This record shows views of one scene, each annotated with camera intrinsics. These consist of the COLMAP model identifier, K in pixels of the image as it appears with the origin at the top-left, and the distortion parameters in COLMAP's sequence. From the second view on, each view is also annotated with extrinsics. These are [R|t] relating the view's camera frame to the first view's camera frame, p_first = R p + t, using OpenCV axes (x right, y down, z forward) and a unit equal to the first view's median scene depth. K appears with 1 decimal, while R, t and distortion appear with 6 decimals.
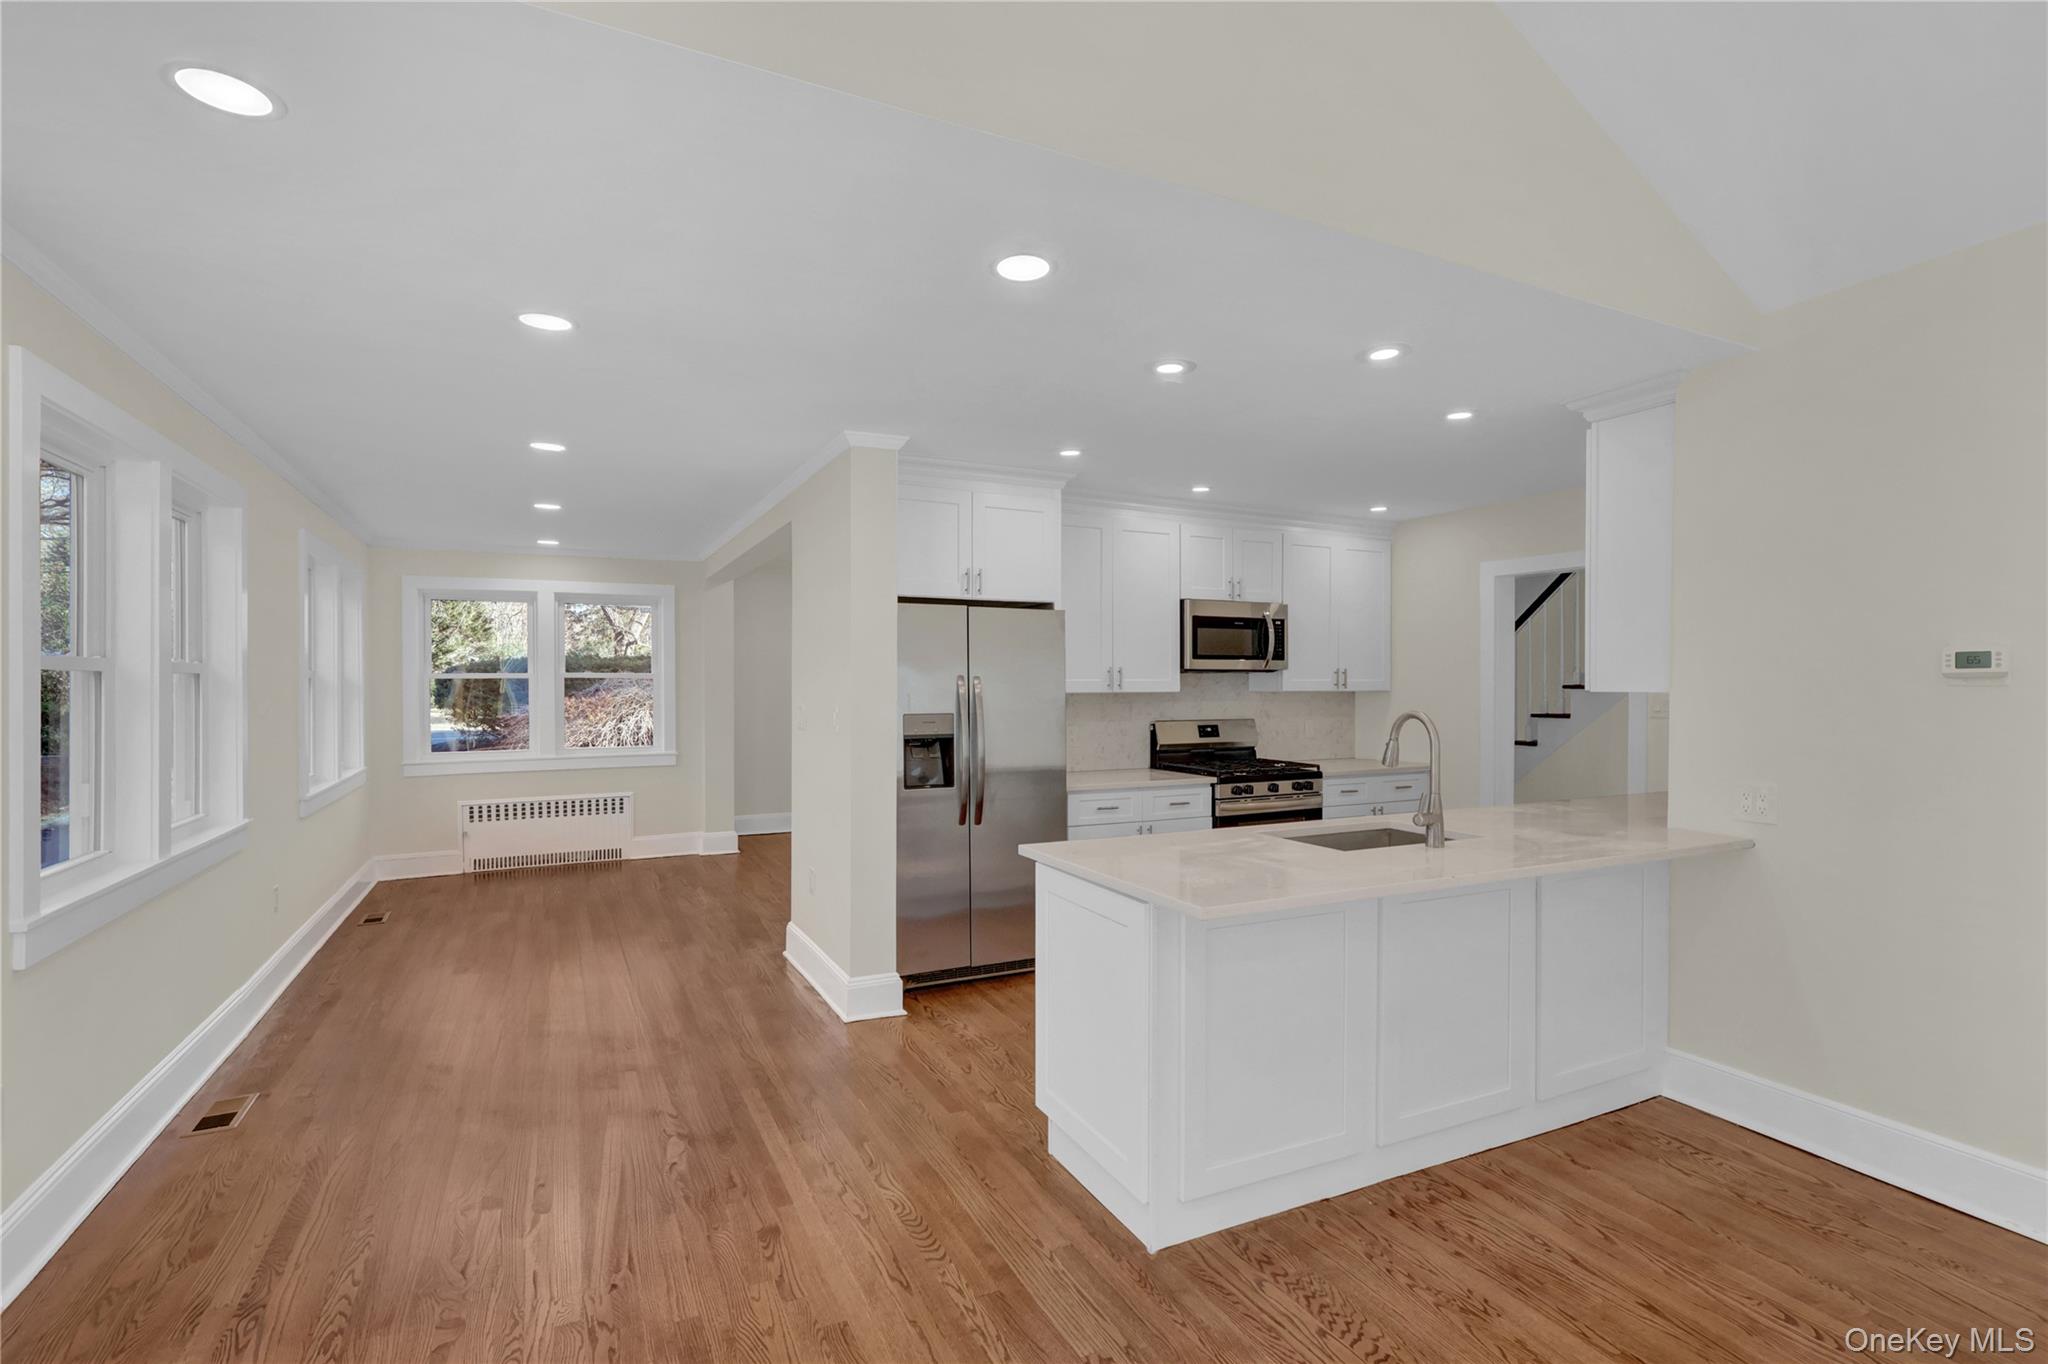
lens RADIAL K [[950.2, 0, 1022.9], [0, 950.2, 684.0], [0, 0, 1]] dist [0.000046, 0.000057]
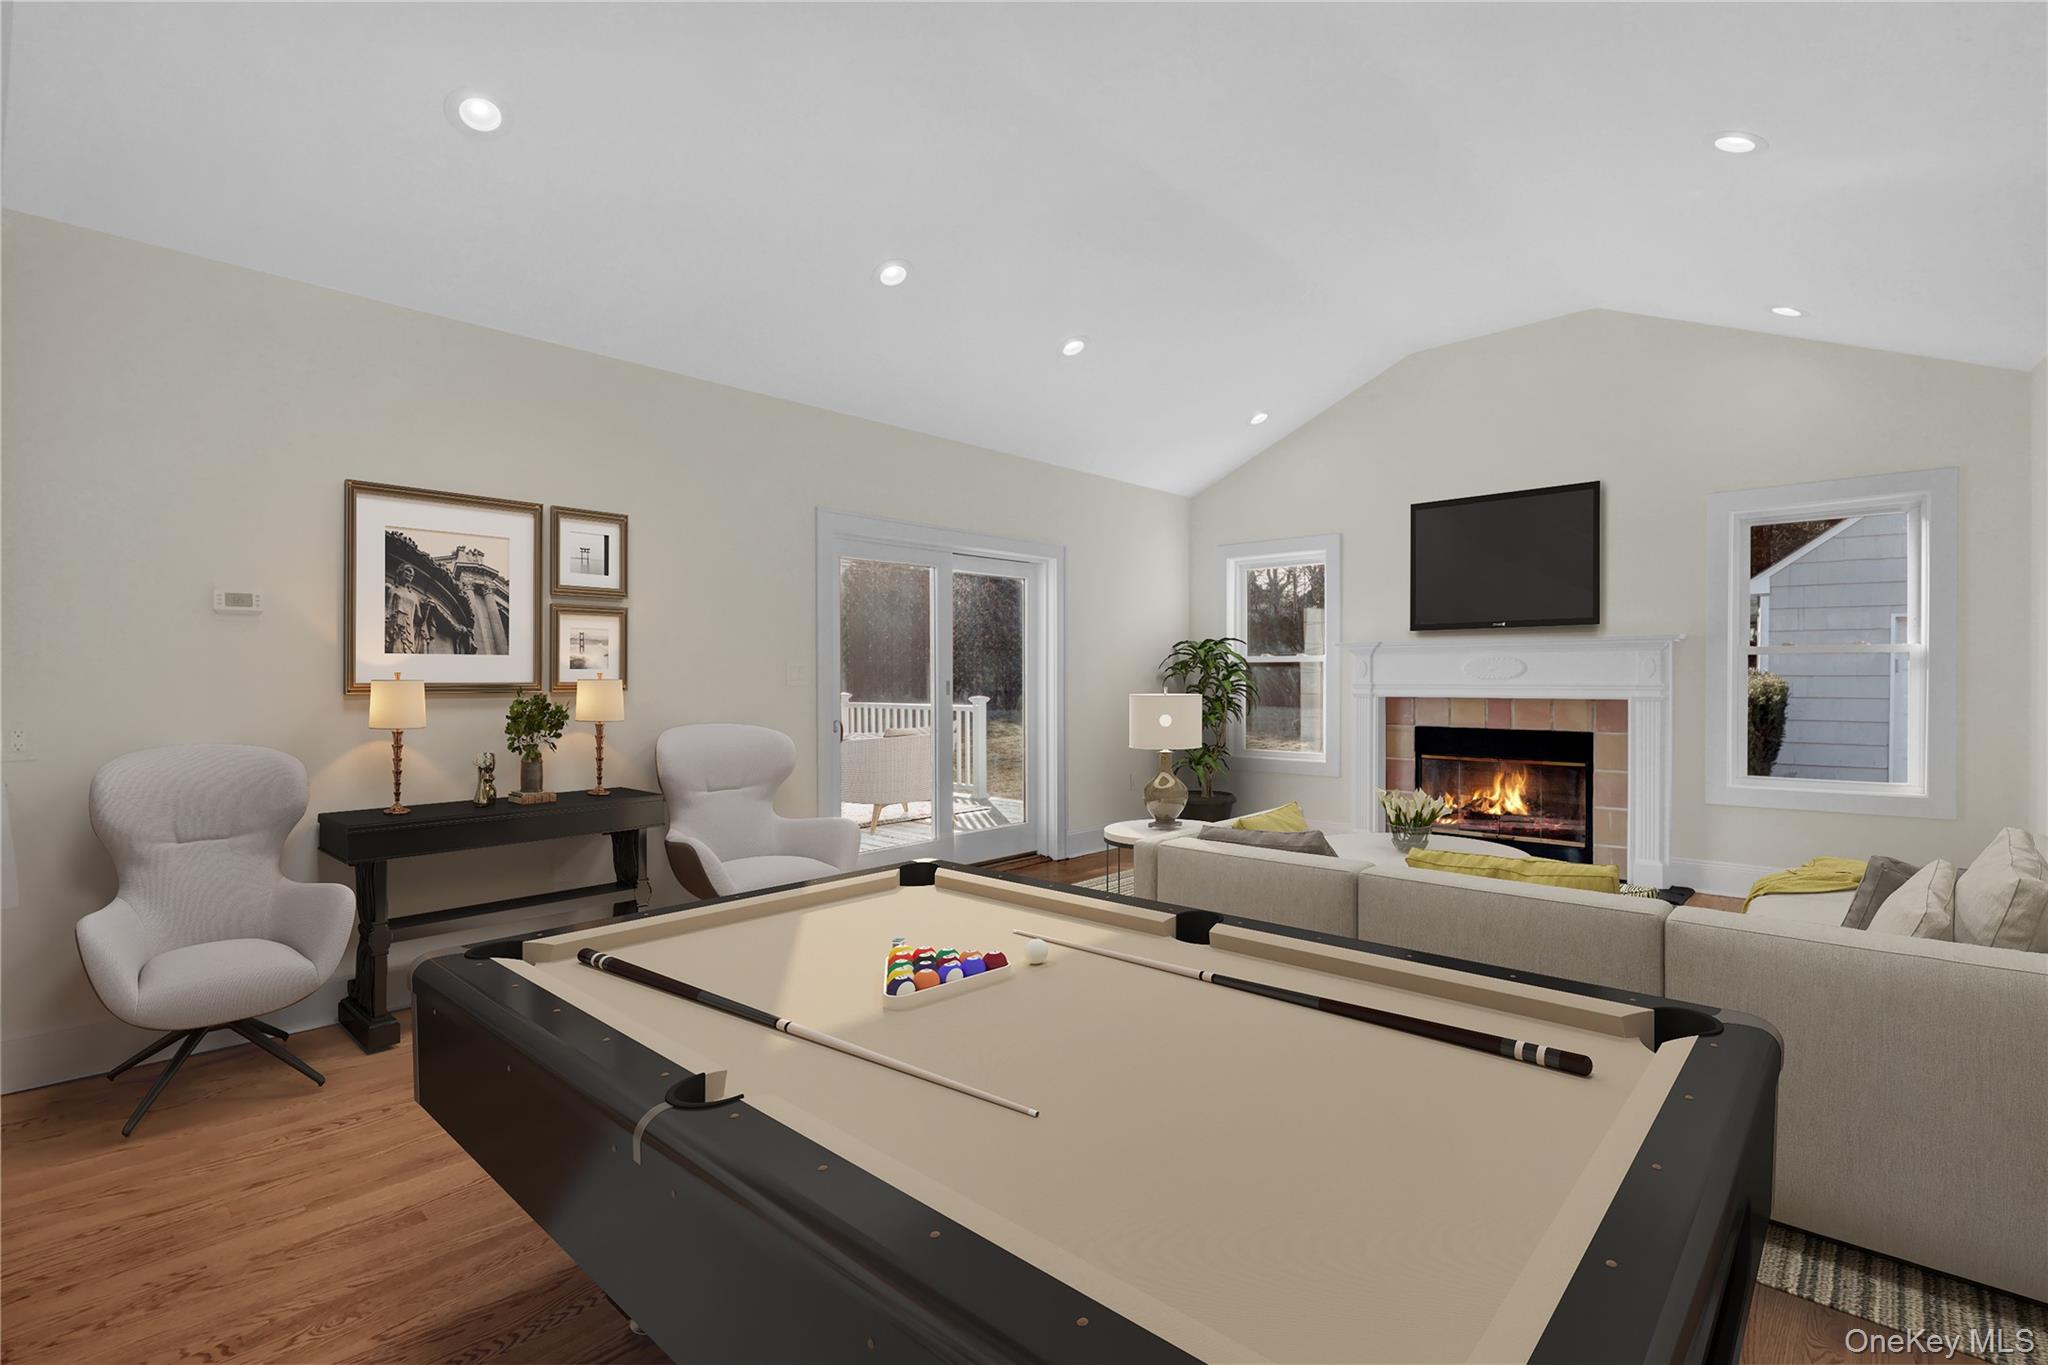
lens RADIAL K [[950.2, 0, 1023.0], [0, 950.2, 678.8], [0, 0, 1]] dist [0.000046, 0.000057]
pose [[-0.360400, -0.002018, 0.932796, -0.575238], [-0.001409, 0.999998, 0.001619, 0.080483], [-0.932797, -0.000731, -0.360402, 0.528479]]
